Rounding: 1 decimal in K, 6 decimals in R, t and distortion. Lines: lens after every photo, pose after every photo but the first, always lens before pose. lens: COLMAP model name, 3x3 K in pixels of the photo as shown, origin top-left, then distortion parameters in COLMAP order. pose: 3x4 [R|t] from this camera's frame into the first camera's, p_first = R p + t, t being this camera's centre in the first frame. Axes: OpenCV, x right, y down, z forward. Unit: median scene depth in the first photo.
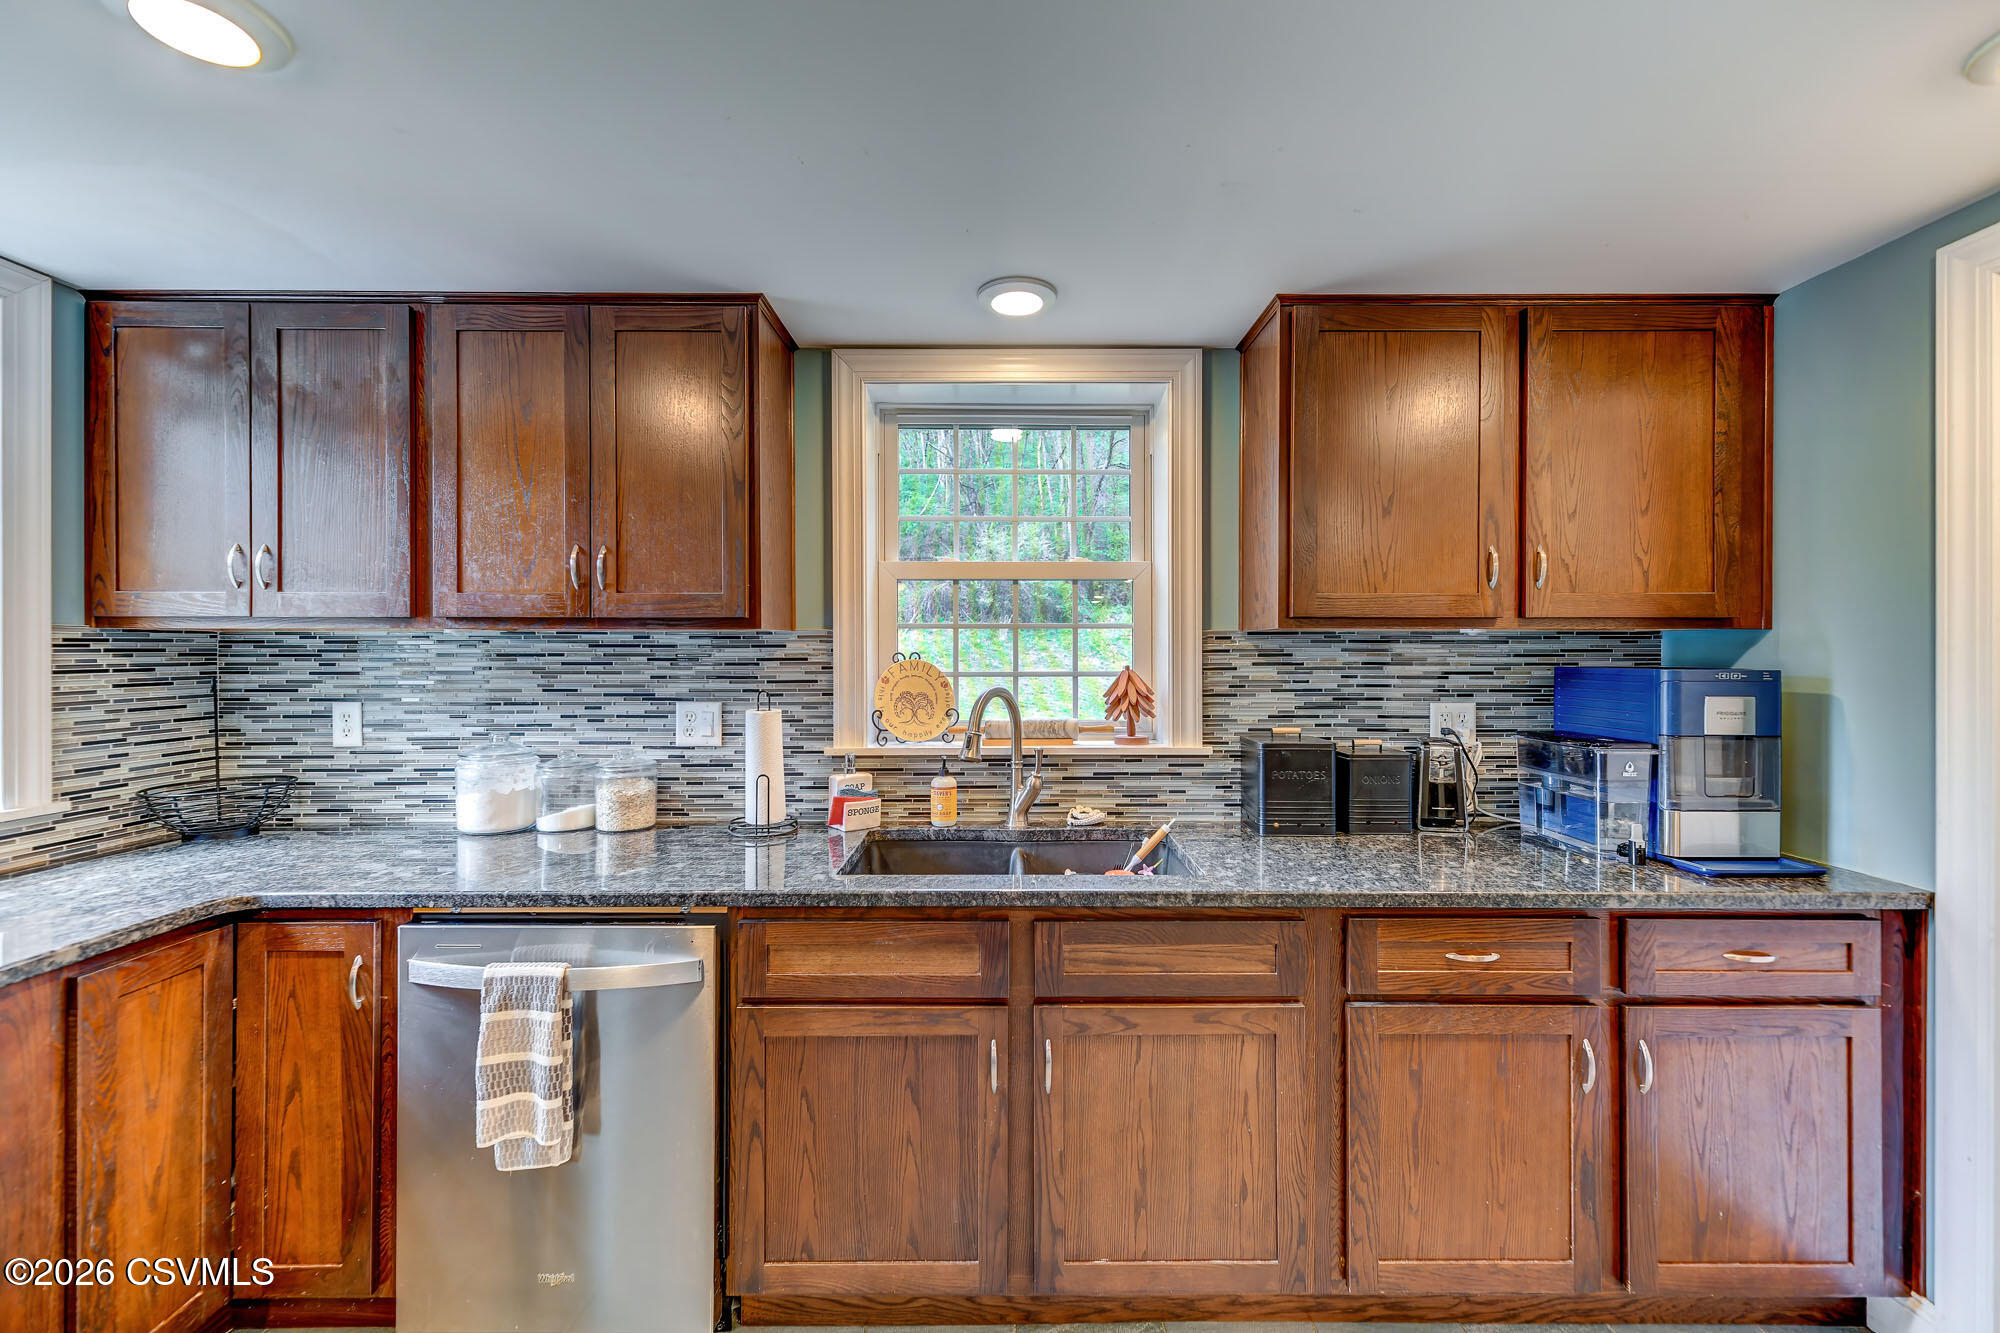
lens RADIAL K [[802.3, 0, 1010.2], [0, 802.3, 655.5], [0, 0, 1]] dist [0.009702, -0.001382]
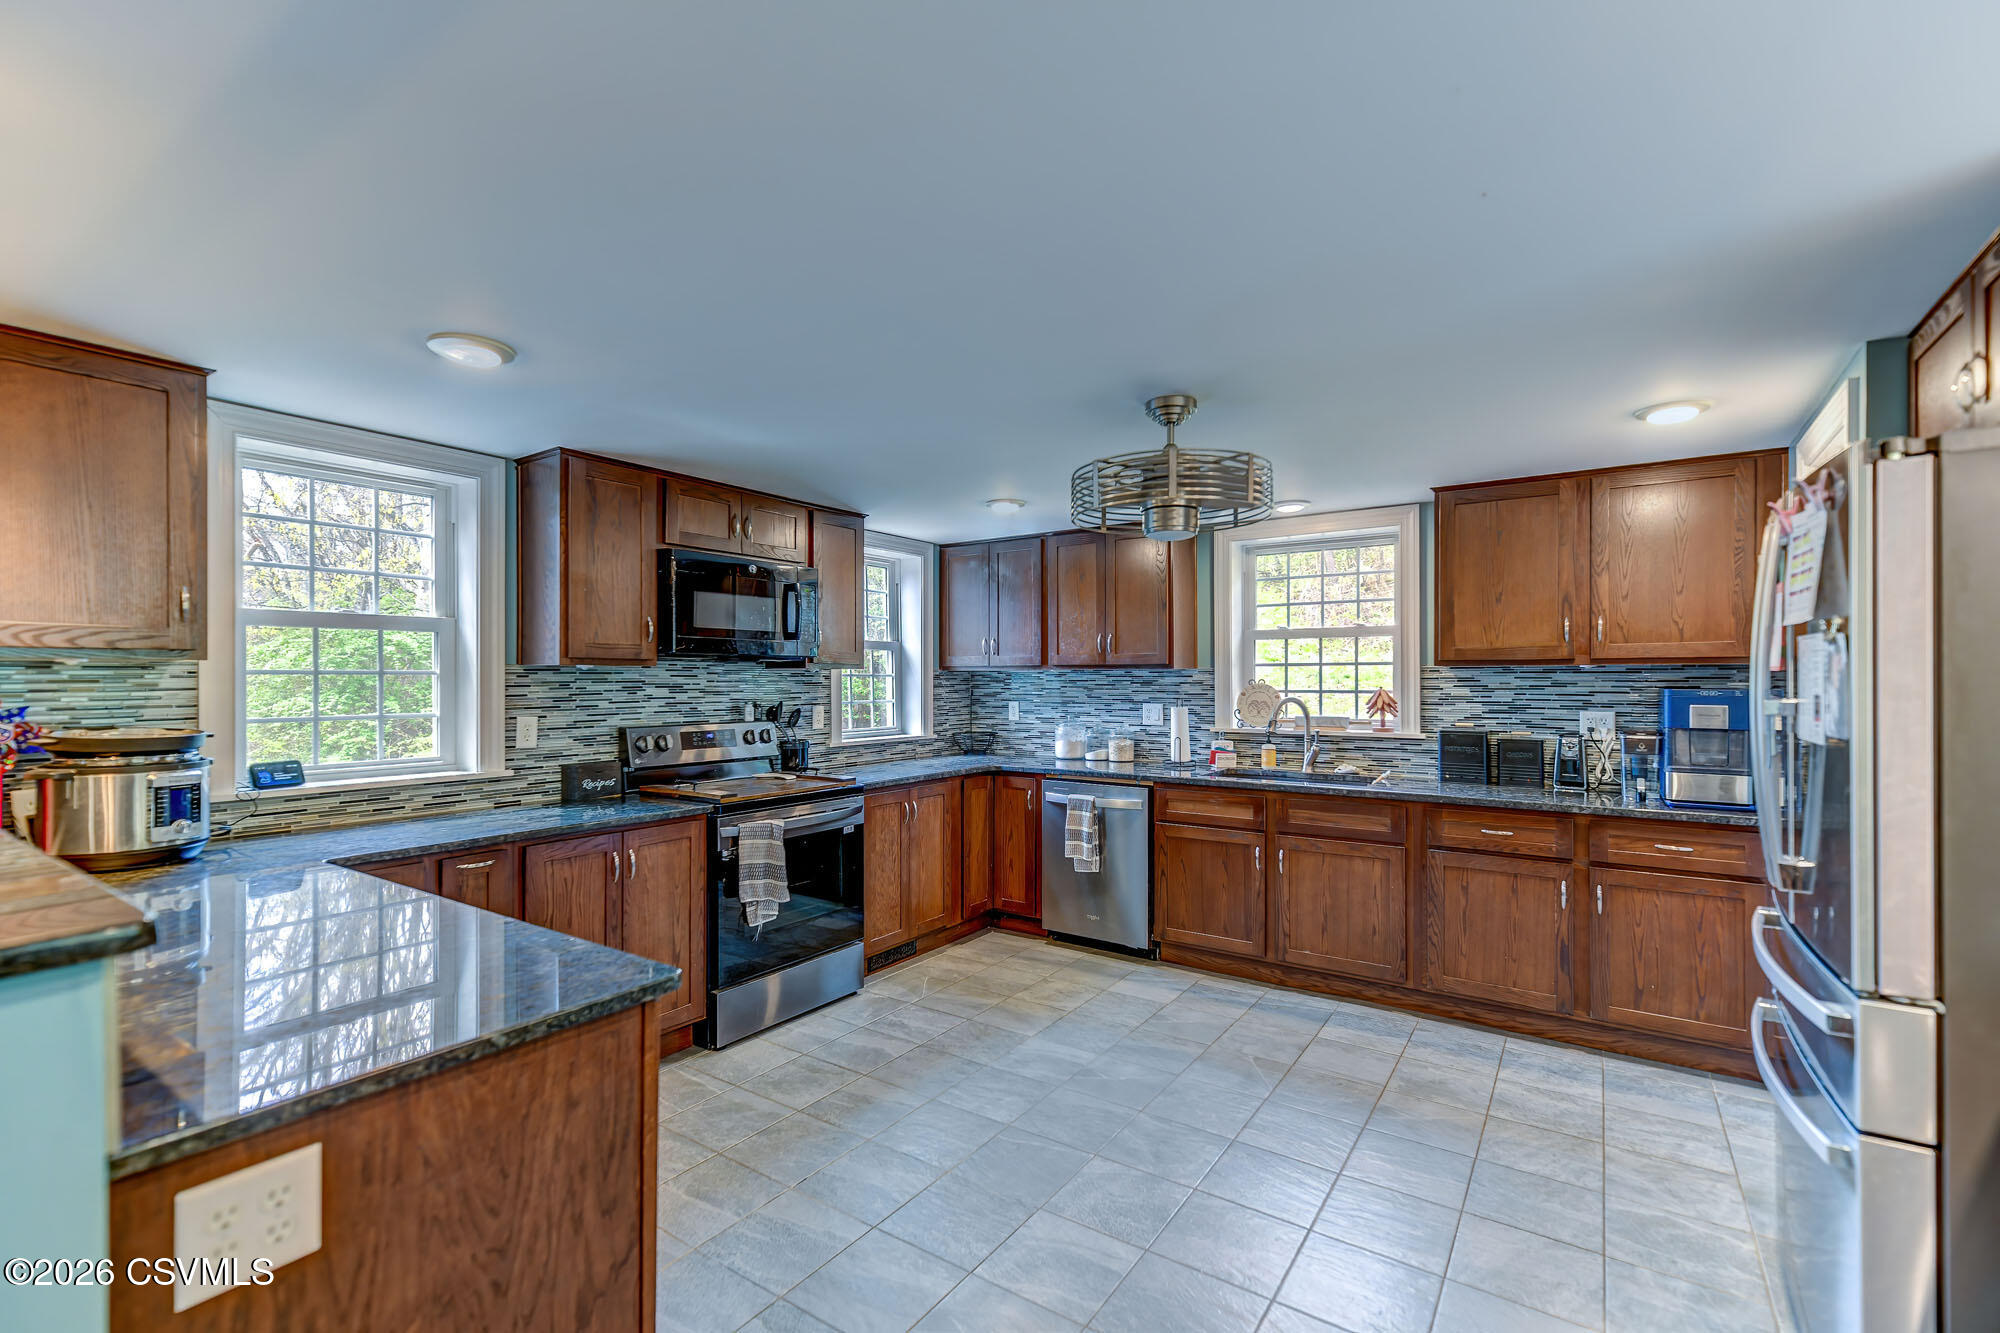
lens RADIAL K [[859.7, 0, 1004.8], [0, 859.7, 677.5], [0, 0, 1]] dist [0.002049, 0.000077]
pose [[0.816510, -0.002786, -0.577325, 0.674970], [-0.001724, 0.999972, -0.007264, 0.008786], [0.577329, 0.006927, 0.816482, -1.195850]]
